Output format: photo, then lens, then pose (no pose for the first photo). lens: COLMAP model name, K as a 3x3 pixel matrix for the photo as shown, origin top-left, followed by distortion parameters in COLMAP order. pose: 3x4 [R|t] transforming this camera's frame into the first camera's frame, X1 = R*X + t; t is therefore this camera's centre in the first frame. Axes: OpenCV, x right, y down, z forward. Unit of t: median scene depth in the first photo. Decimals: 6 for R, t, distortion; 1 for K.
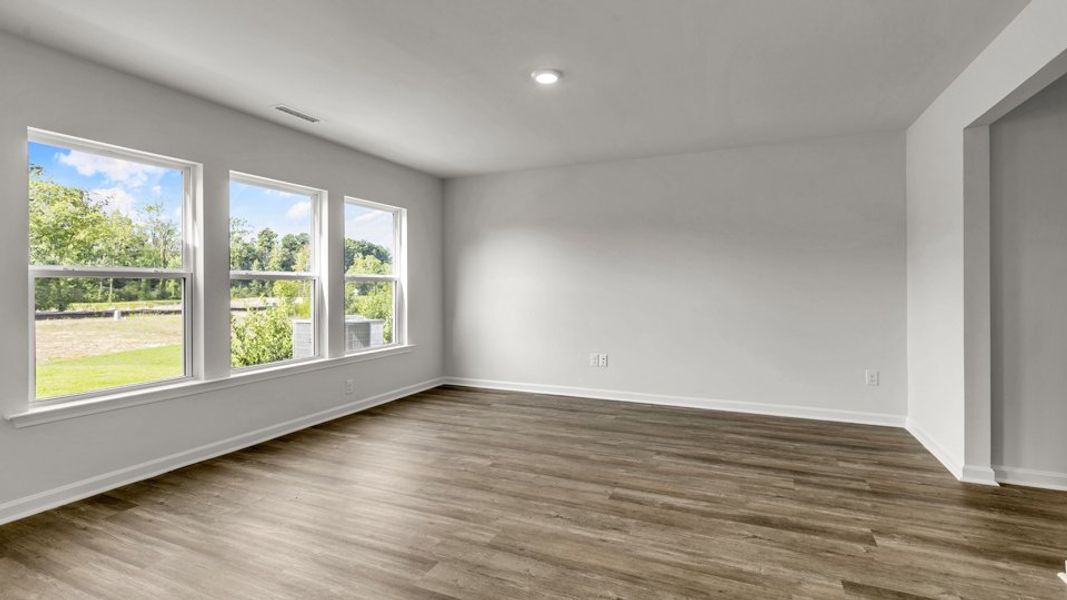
lens RADIAL K [[499.2, 0, 533.4], [0, 499.2, 281.9], [0, 0, 1]] dist [0.003946, 0.000684]
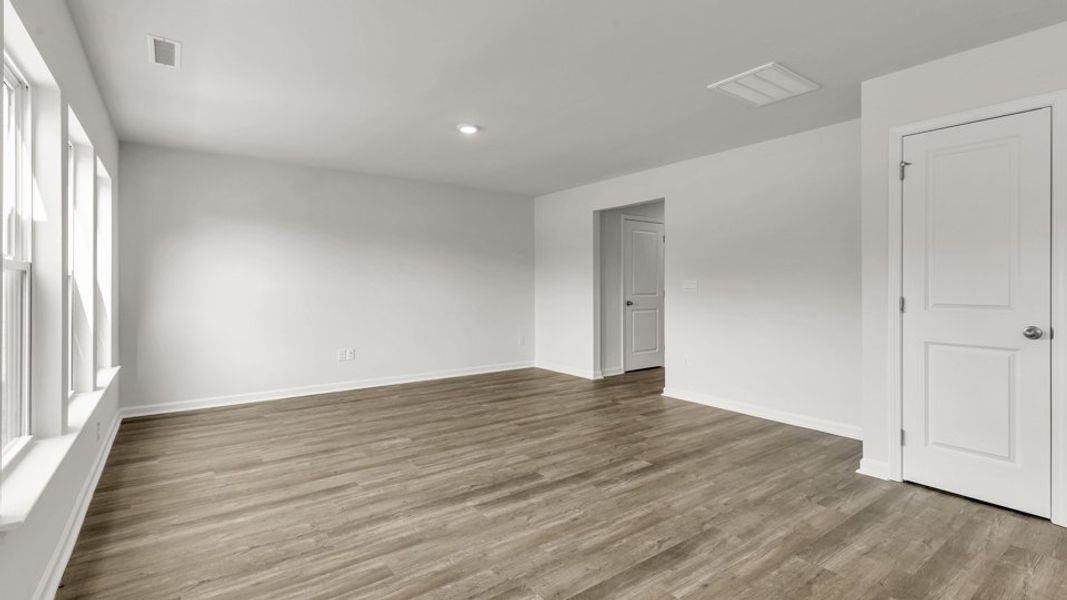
lens RADIAL K [[499.2, 0, 533.4], [0, 499.2, 281.9], [0, 0, 1]] dist [0.003946, 0.000684]
pose [[0.481180, 0.010140, 0.876563, -1.103259], [-0.008894, 0.999938, -0.006684, 0.003698], [-0.876577, -0.004580, 0.481240, 0.216741]]
